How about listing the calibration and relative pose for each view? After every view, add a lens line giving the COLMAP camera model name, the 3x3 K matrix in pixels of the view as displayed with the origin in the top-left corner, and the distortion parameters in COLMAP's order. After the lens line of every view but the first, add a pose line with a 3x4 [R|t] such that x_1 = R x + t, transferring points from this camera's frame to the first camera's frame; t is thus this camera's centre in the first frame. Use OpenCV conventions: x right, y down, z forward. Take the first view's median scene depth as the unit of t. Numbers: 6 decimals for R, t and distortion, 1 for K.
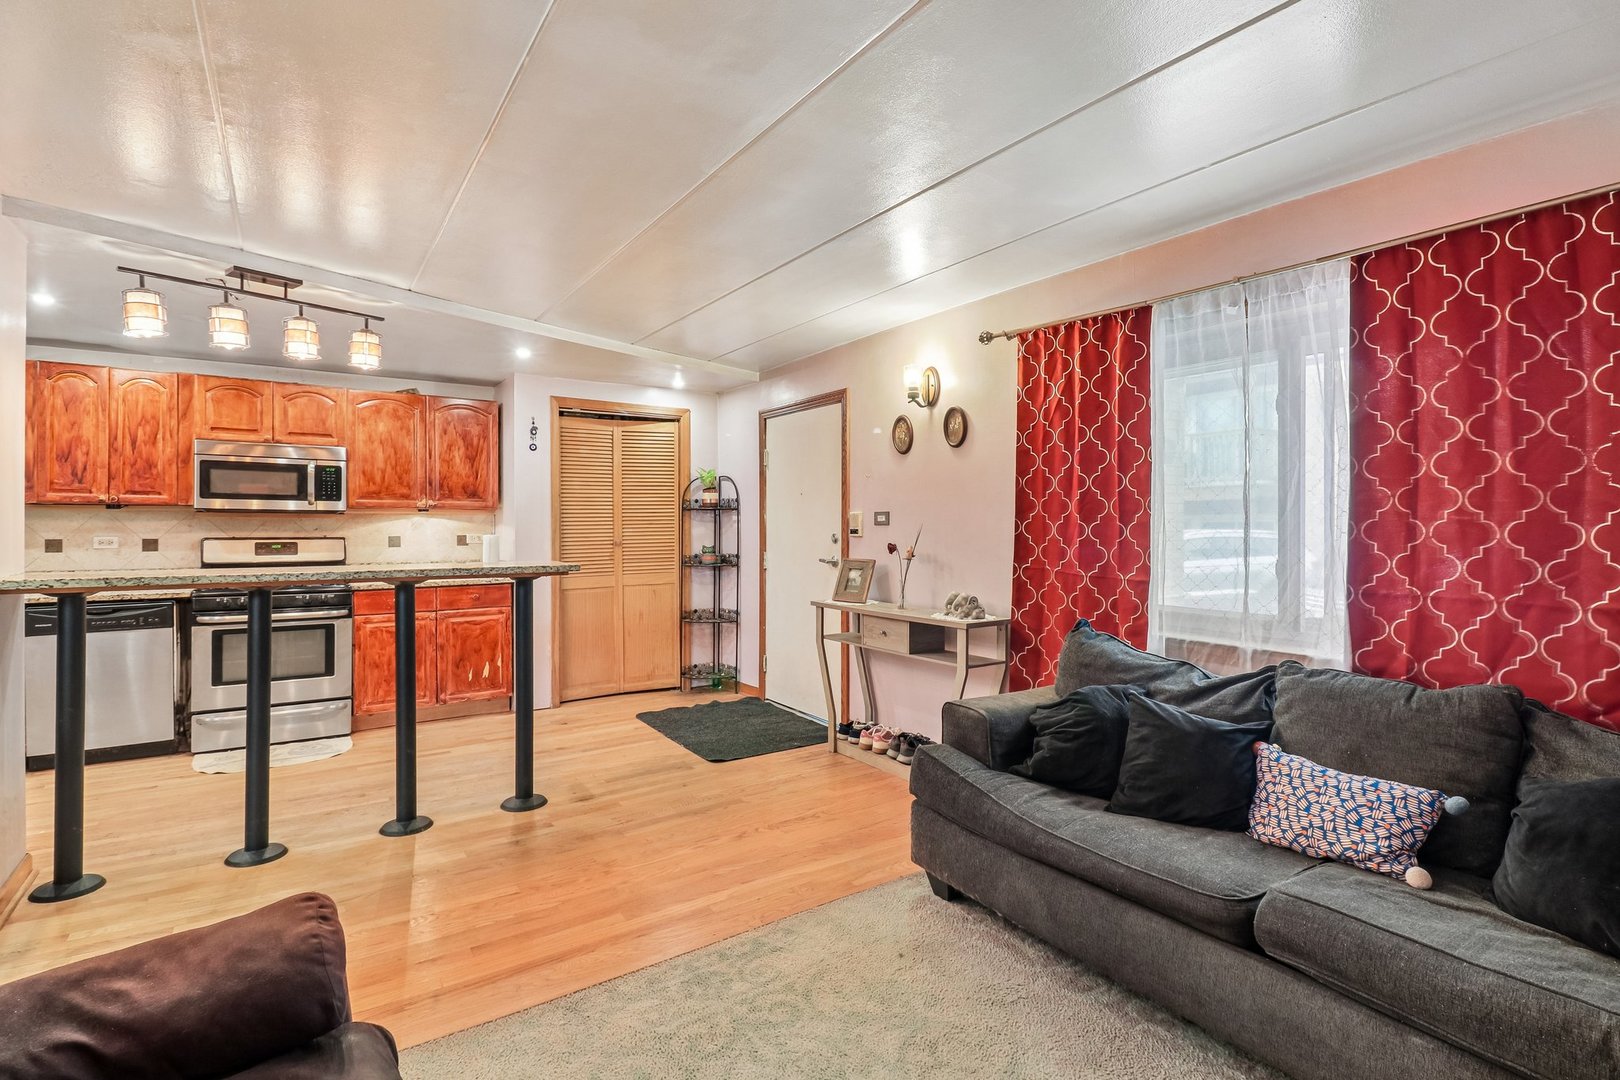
lens RADIAL K [[758.6, 0, 808.6], [0, 758.6, 525.6], [0, 0, 1]] dist [-0.001456, -0.011143]
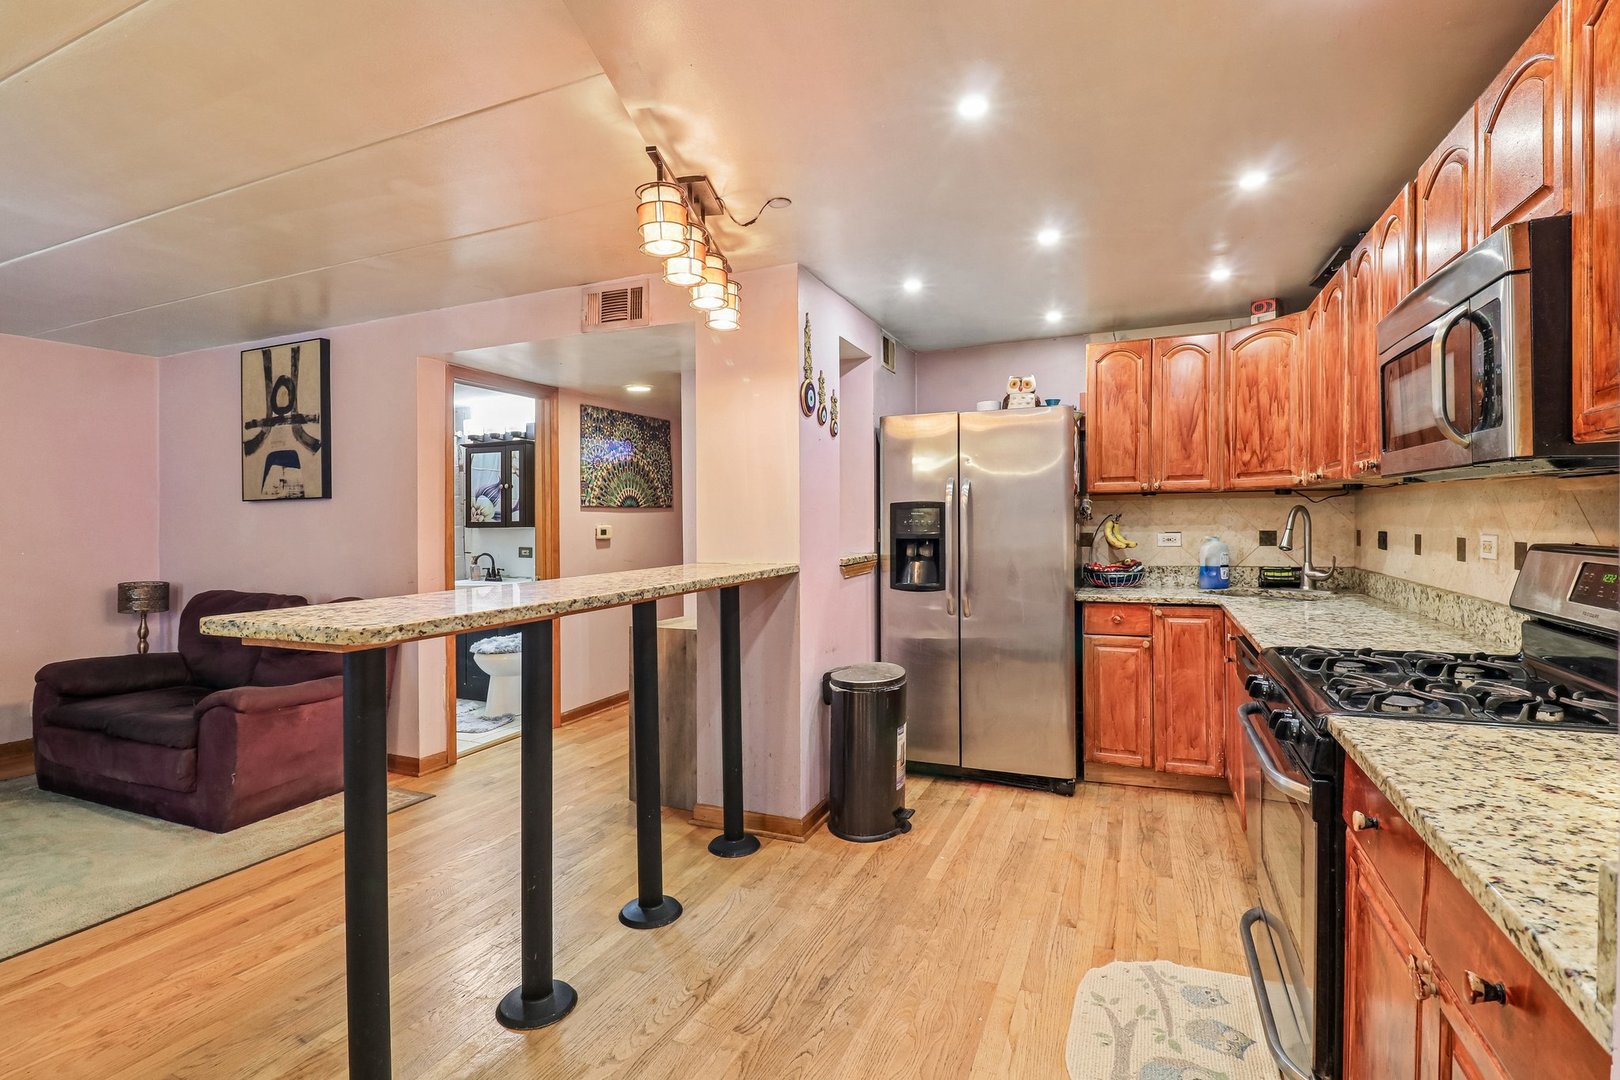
lens RADIAL K [[758.6, 0, 808.6], [0, 758.6, 525.6], [0, 0, 1]] dist [-0.001456, -0.011143]
pose [[-0.845619, 0.010920, -0.533675, -0.254705], [0.009601, 0.999940, 0.005248, 0.000838], [0.533700, -0.000686, -0.845674, 1.076809]]
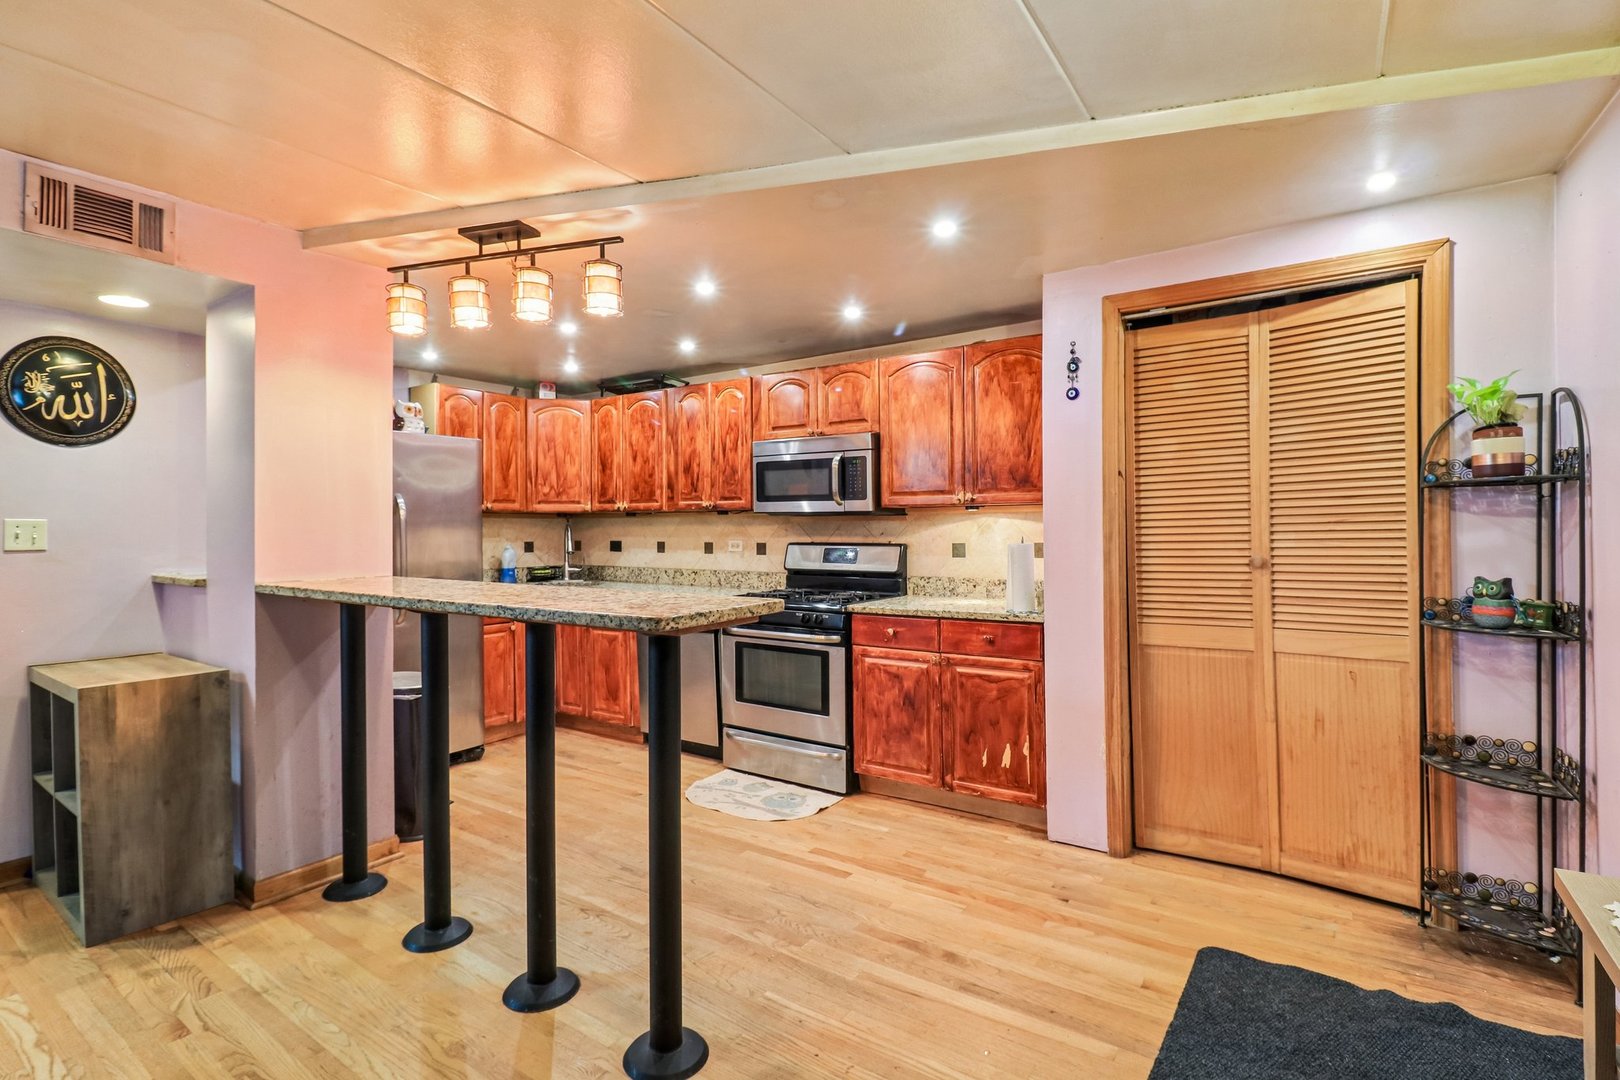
lens RADIAL K [[758.6, 0, 808.6], [0, 758.6, 525.6], [0, 0, 1]] dist [-0.001456, -0.011143]
pose [[0.361558, -0.007539, -0.932319, 0.111506], [0.005732, 0.999966, -0.005864, 0.000176], [0.932332, -0.003224, 0.361589, 0.639352]]
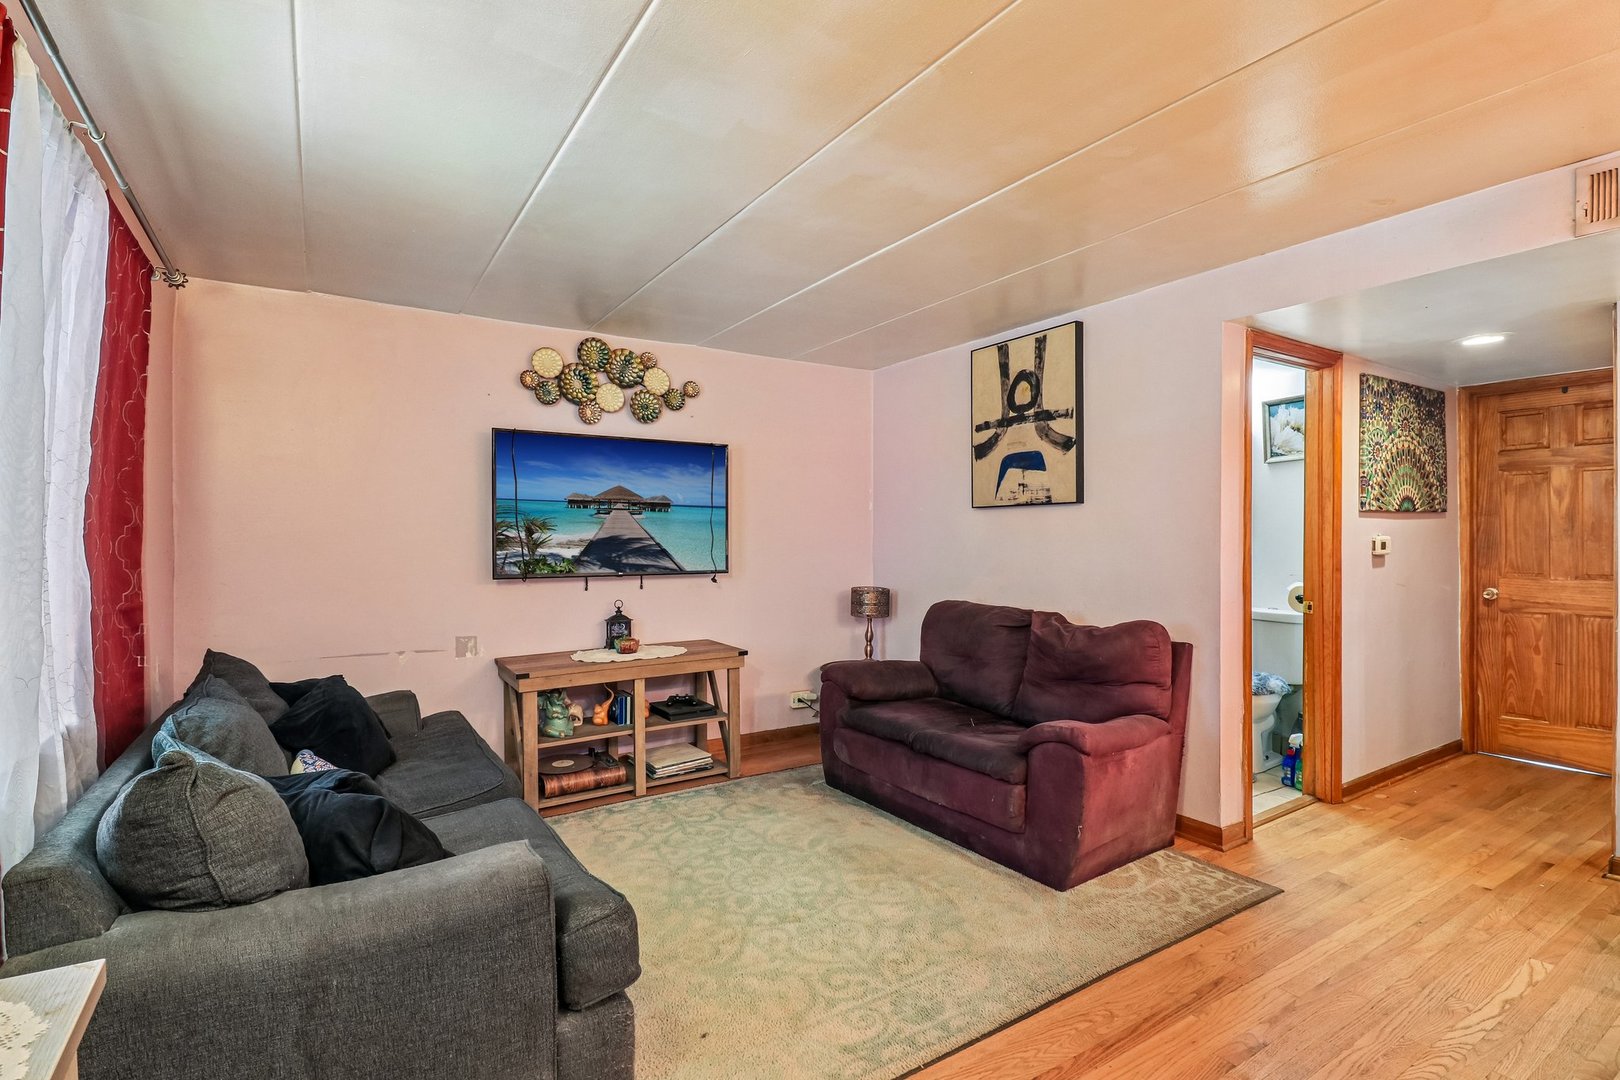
lens RADIAL K [[766.4, 0, 810.0], [0, 766.4, 540.0], [0, 0, 1]] dist [-0.000171, -0.011574]
pose [[-0.999509, 0.003310, 0.031147, -0.007875], [0.003505, 0.999975, 0.006197, 0.000322], [-0.031126, 0.006303, -0.999496, 0.833312]]
